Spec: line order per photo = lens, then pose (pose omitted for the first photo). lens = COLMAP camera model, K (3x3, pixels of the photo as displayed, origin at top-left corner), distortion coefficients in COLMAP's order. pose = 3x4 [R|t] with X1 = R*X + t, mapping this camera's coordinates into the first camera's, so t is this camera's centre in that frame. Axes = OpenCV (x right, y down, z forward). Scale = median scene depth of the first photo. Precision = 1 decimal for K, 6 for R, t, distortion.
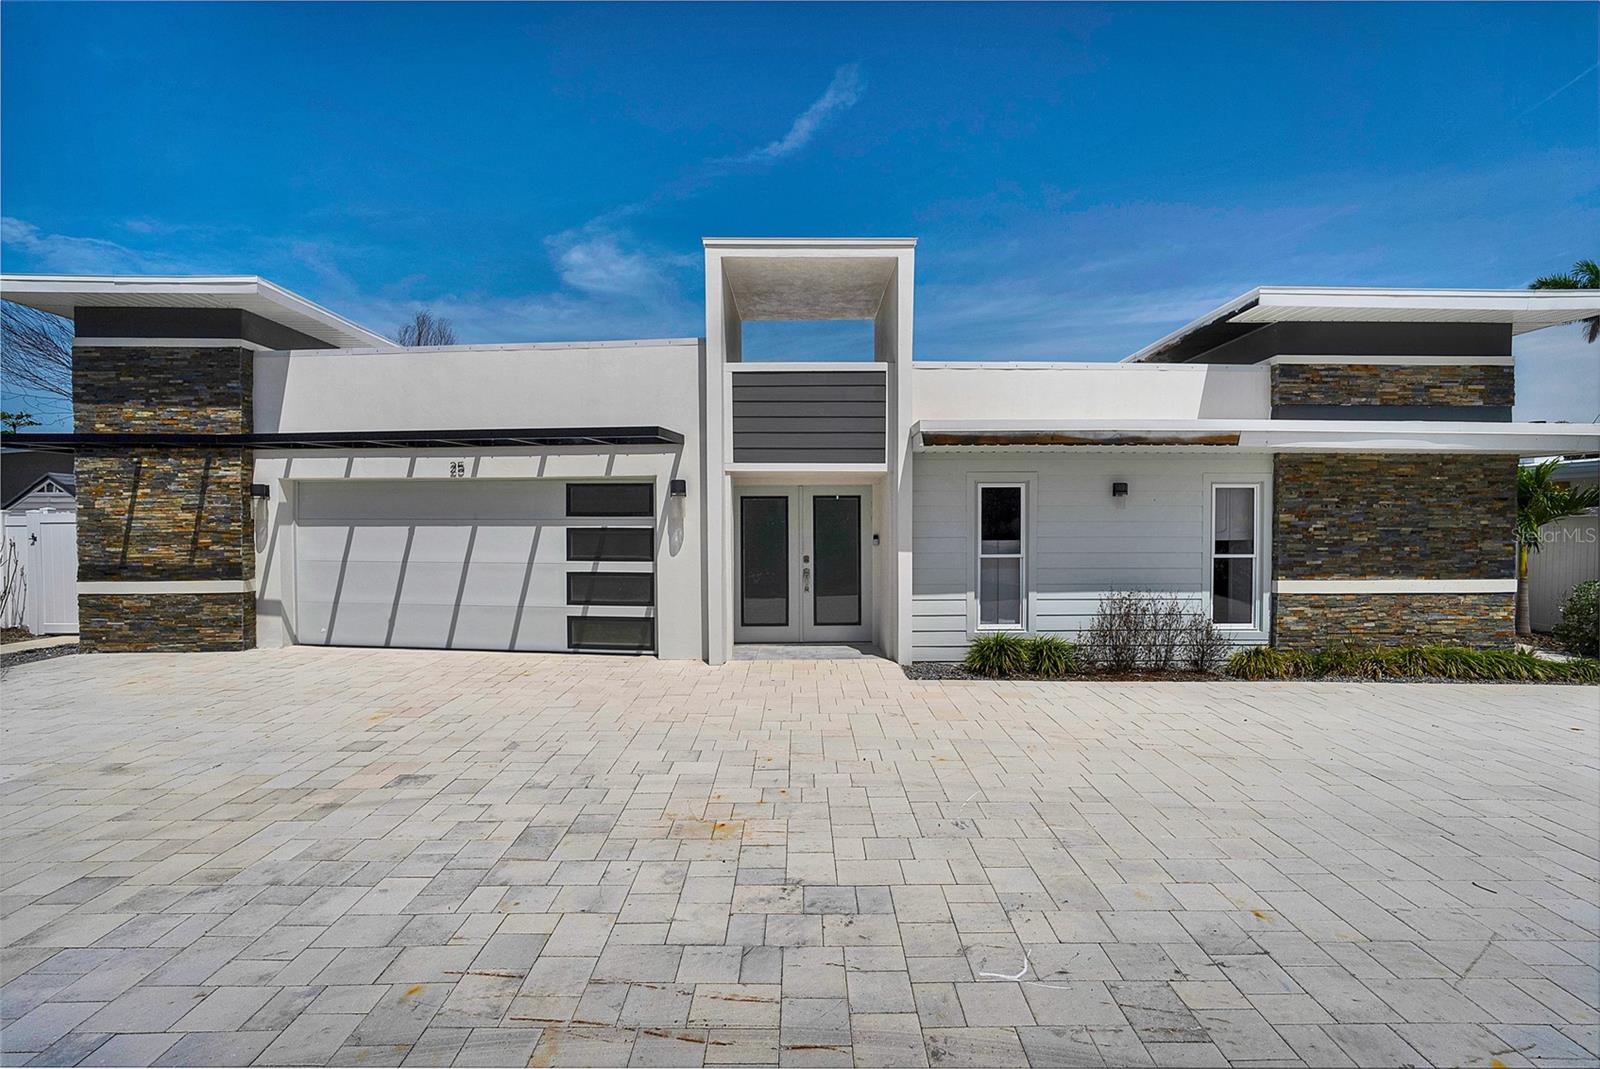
lens RADIAL K [[709.3, 0, 802.5], [0, 709.3, 536.2], [0, 0, 1]] dist [-0.008367, 0.000139]
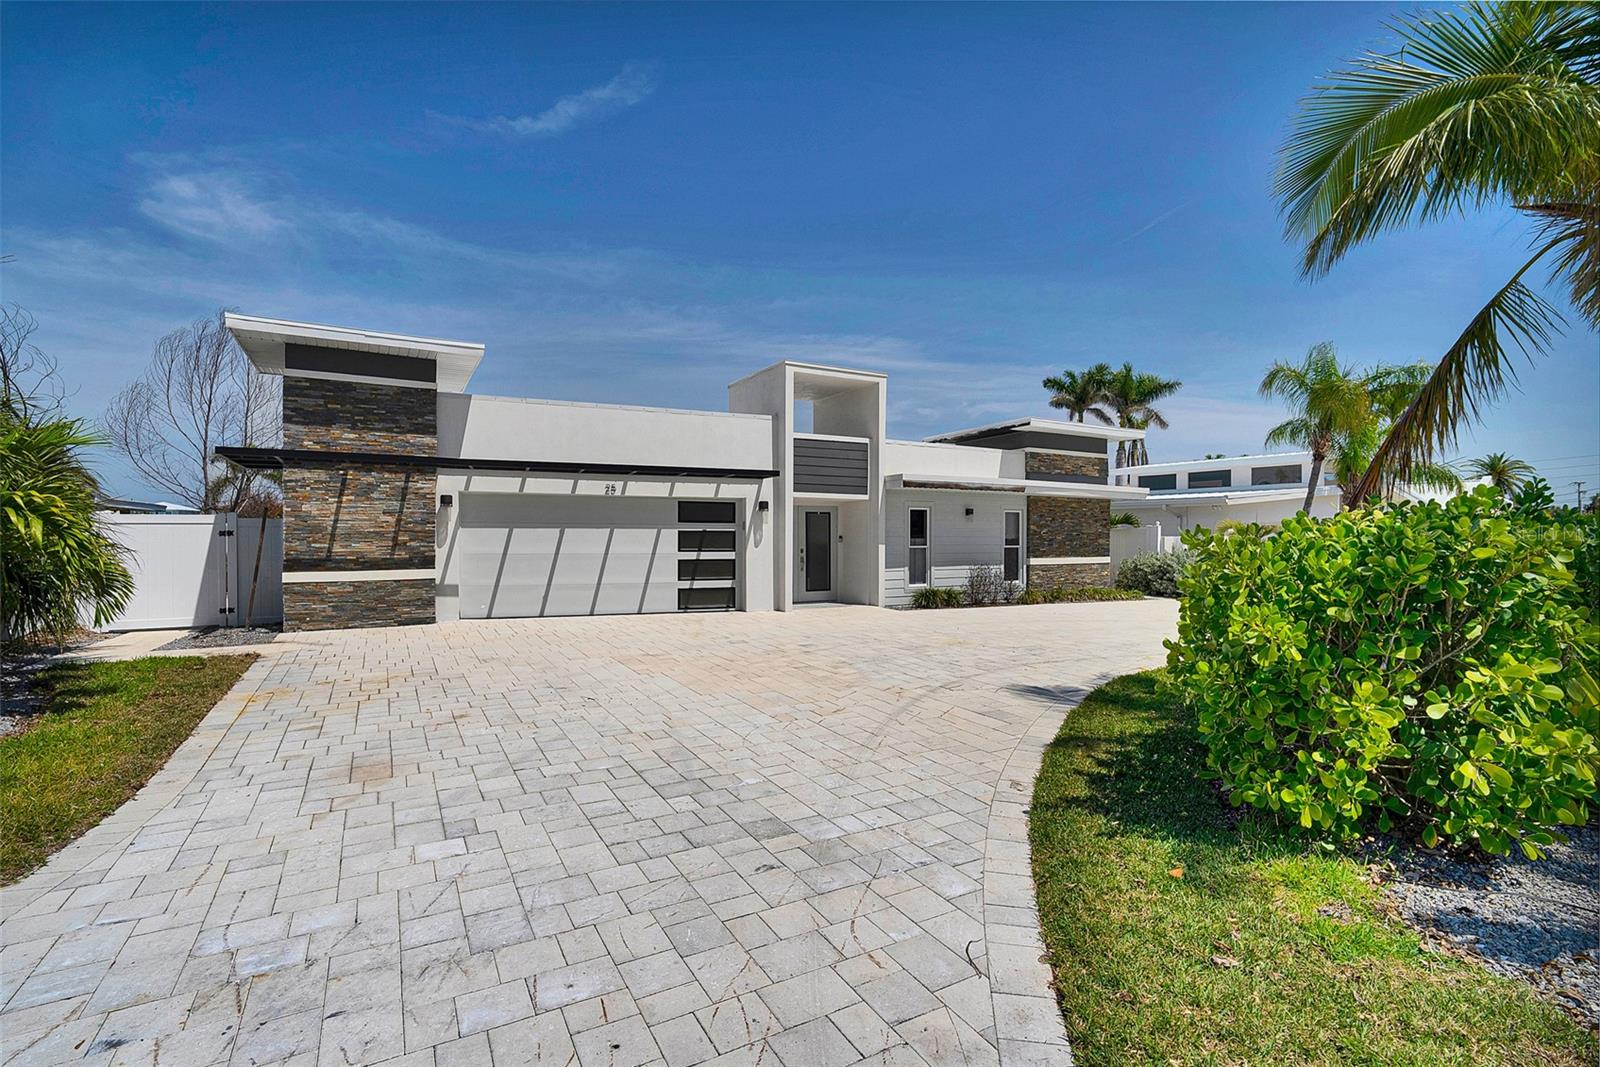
lens RADIAL K [[749.7, 0, 804.9], [0, 749.7, 536.3], [0, 0, 1]] dist [-0.010173, 0.000008]
pose [[0.875367, 0.003166, 0.483448, -0.881215], [0.003835, 0.999902, -0.013492, 0.024293], [-0.483443, 0.013664, 0.875269, -0.539724]]
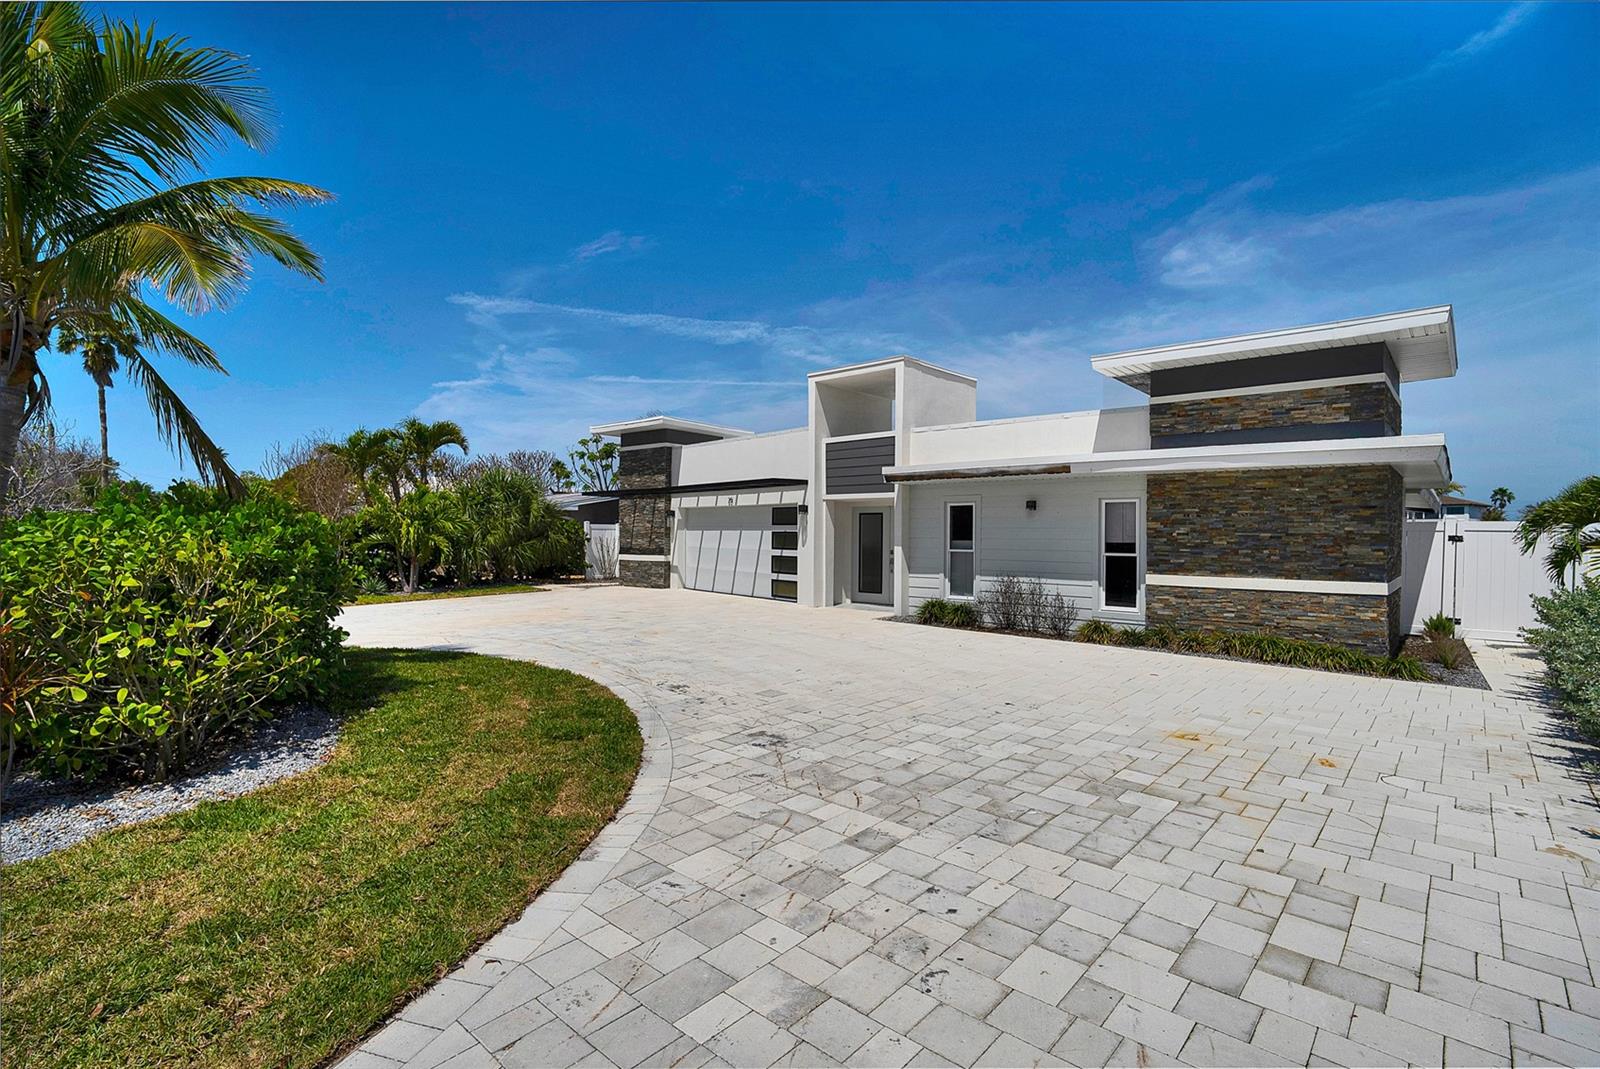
lens RADIAL K [[714.2, 0, 834.5], [0, 714.2, 532.8], [0, 0, 1]] dist [-0.003202, 0.000032]
pose [[0.765836, 0.004754, -0.643018, 1.008128], [-0.016500, 0.999789, -0.012260, 0.012361], [0.642824, 0.019999, 0.765753, -0.329974]]
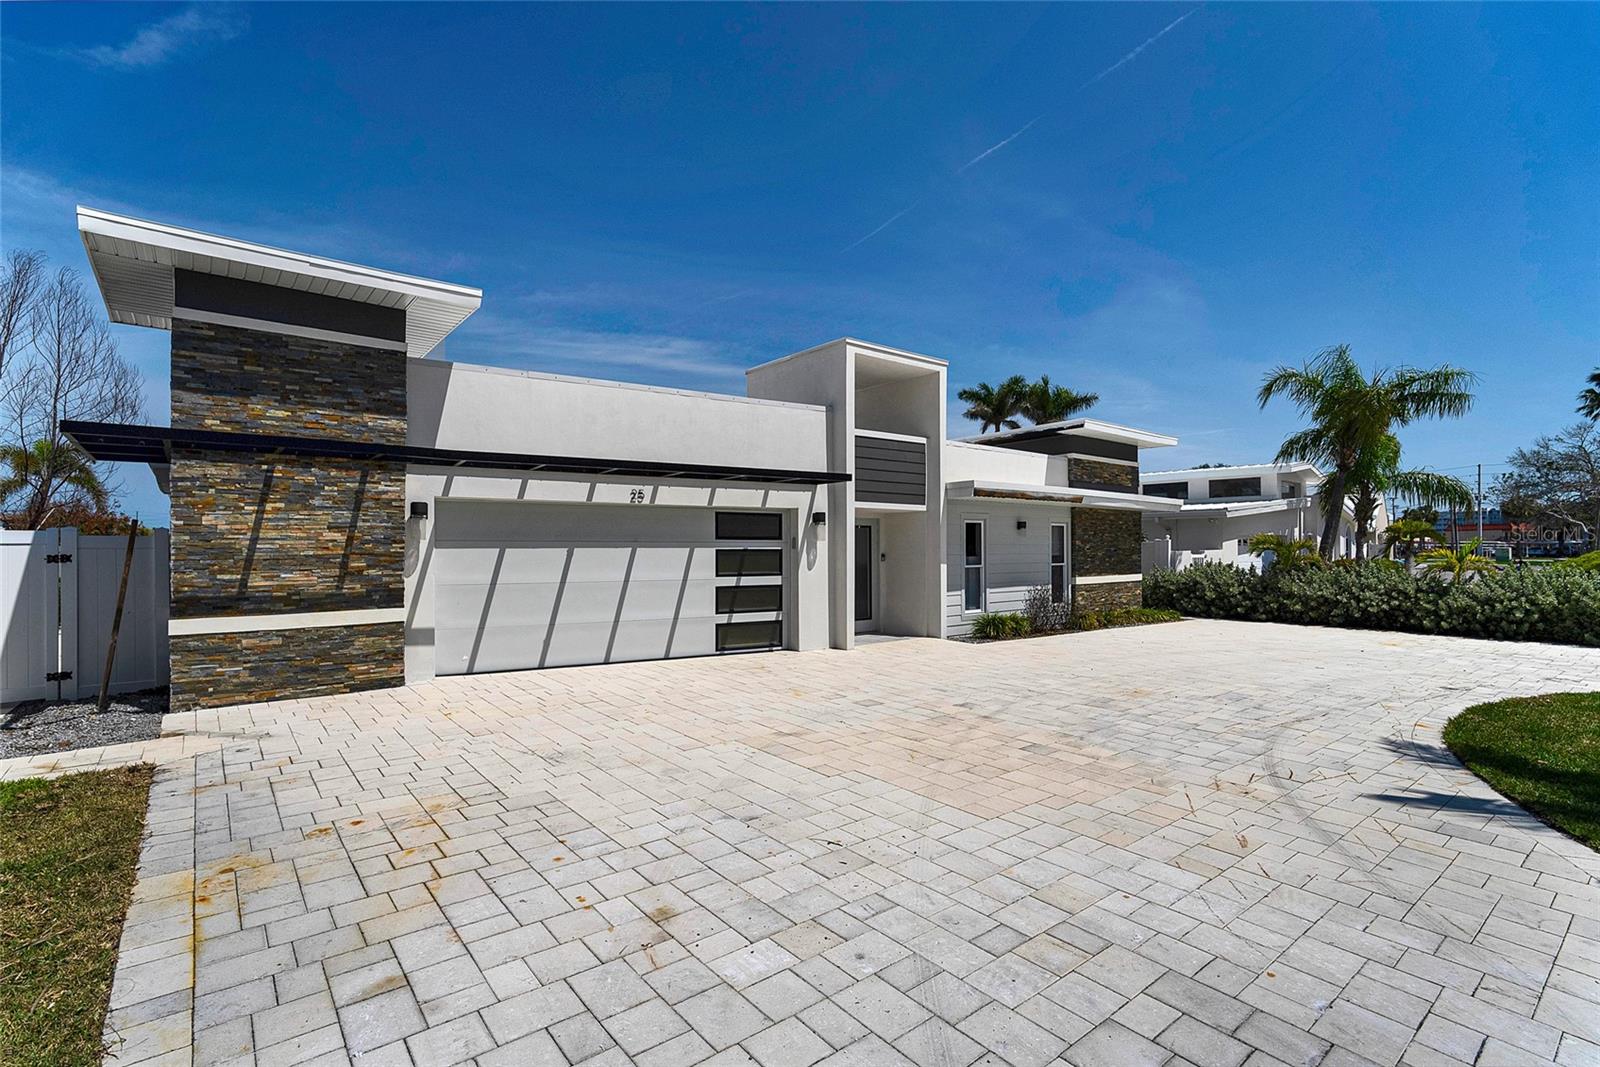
lens RADIAL K [[754.3, 0, 800.3], [0, 754.3, 538.0], [0, 0, 1]] dist [-0.005383, 0.000559]
pose [[0.786195, 0.007392, 0.617934, -1.012360], [0.011295, 0.999590, -0.026328, 0.004574], [-0.617875, 0.027679, 0.785789, -0.077908]]
